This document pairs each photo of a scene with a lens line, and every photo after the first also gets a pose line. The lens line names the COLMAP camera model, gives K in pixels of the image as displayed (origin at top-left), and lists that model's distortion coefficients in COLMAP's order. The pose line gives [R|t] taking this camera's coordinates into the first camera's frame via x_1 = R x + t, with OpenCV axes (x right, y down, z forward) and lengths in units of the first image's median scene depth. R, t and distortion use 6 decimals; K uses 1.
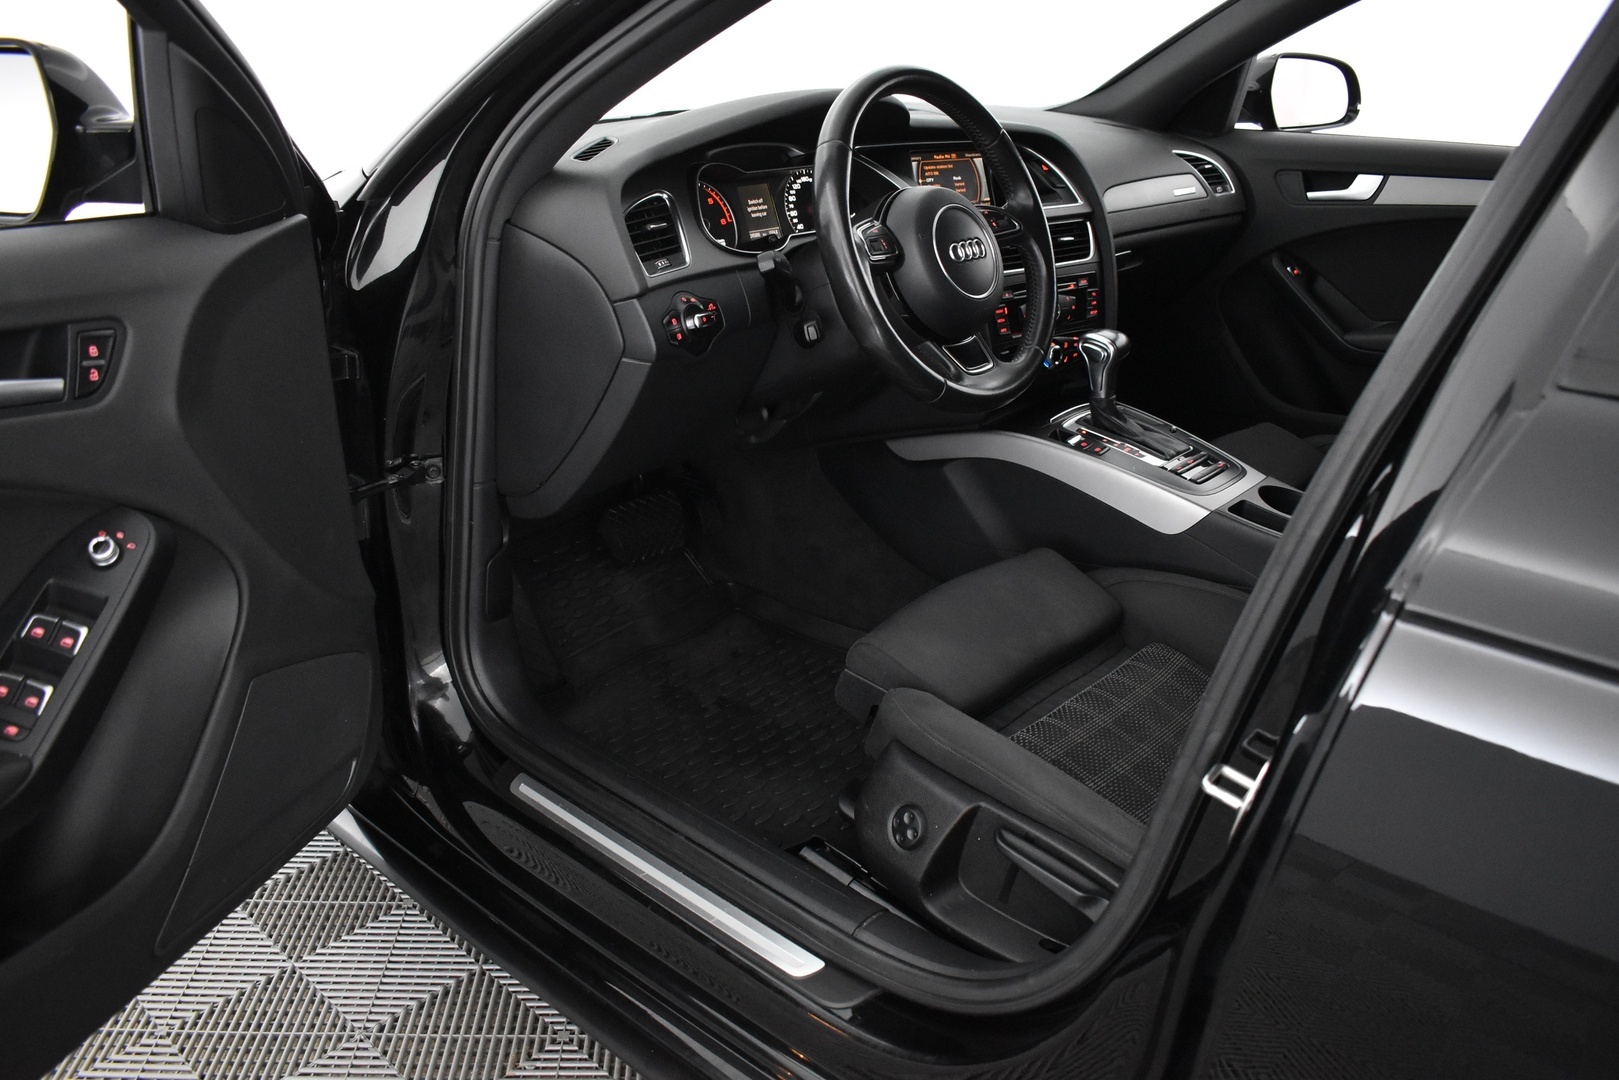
lens RADIAL K [[1290.4, 0, 809.5], [0, 1290.4, 540.0], [0, 0, 1]] dist [-0.064851, -0.004573]
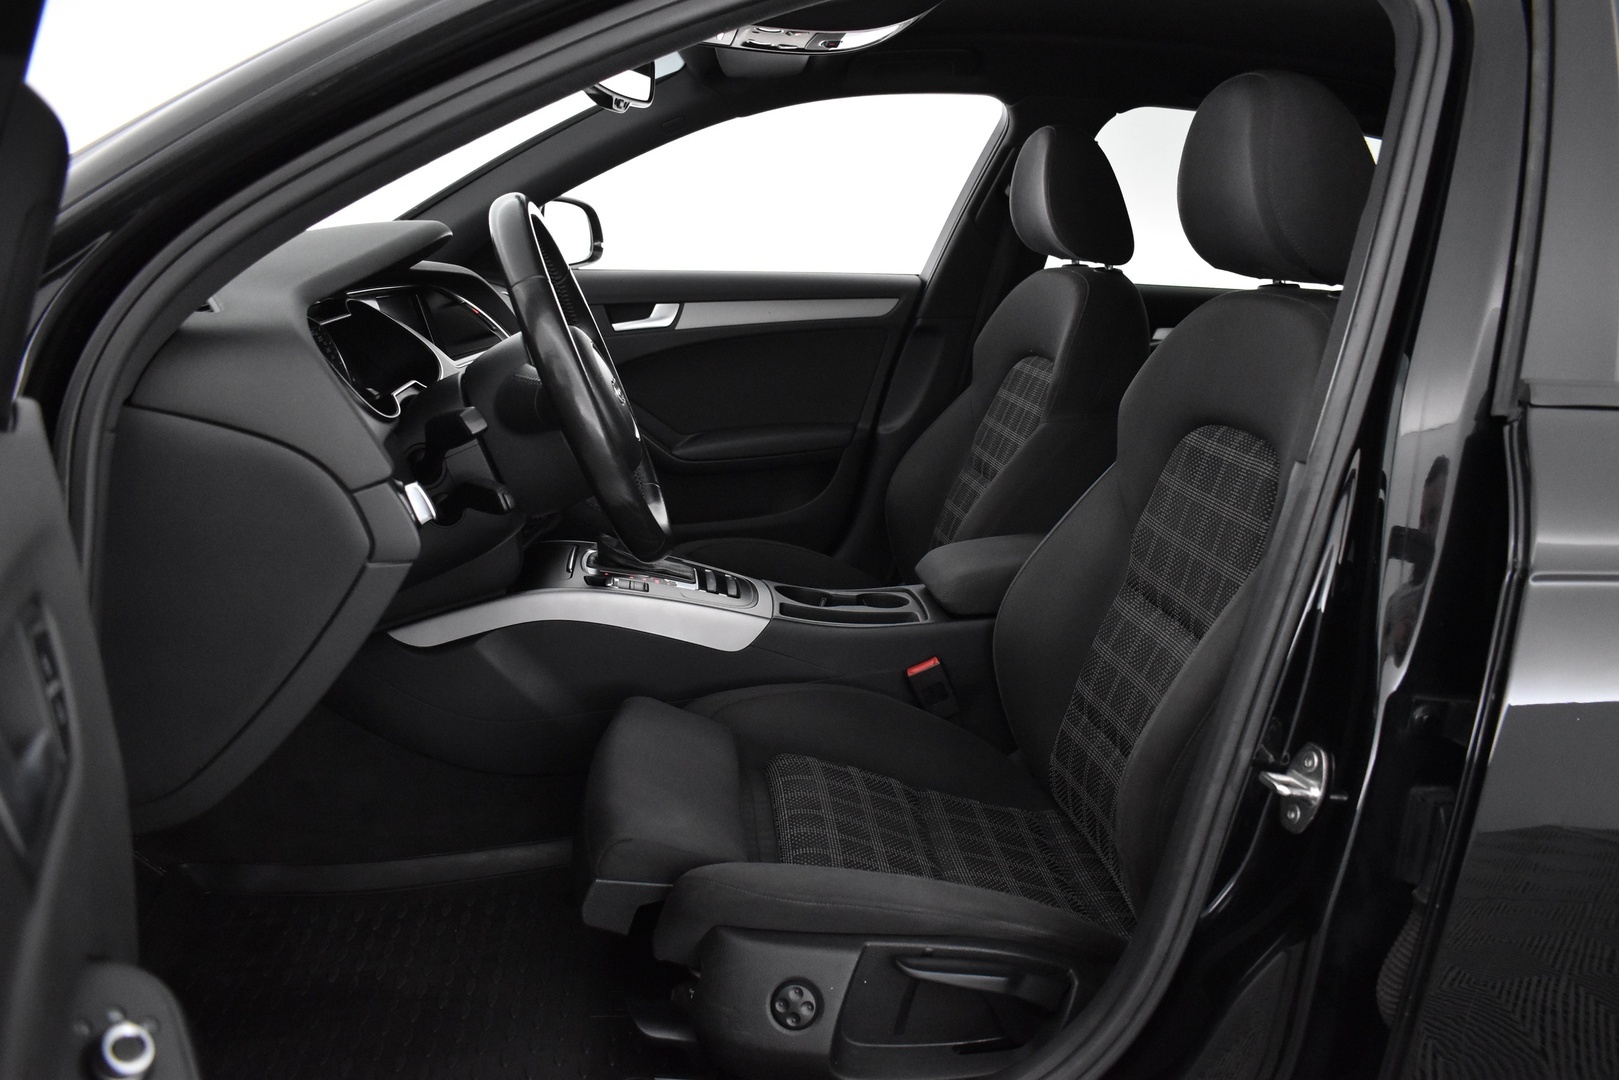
lens RADIAL K [[1290.4, 0, 809.5], [0, 1290.4, 540.0], [0, 0, 1]] dist [-0.064851, -0.004573]
pose [[0.663503, -0.161046, 0.730635, -0.384917], [0.240163, 0.970724, -0.004130, -0.066676], [-0.708580, 0.178212, 0.682756, 0.226166]]
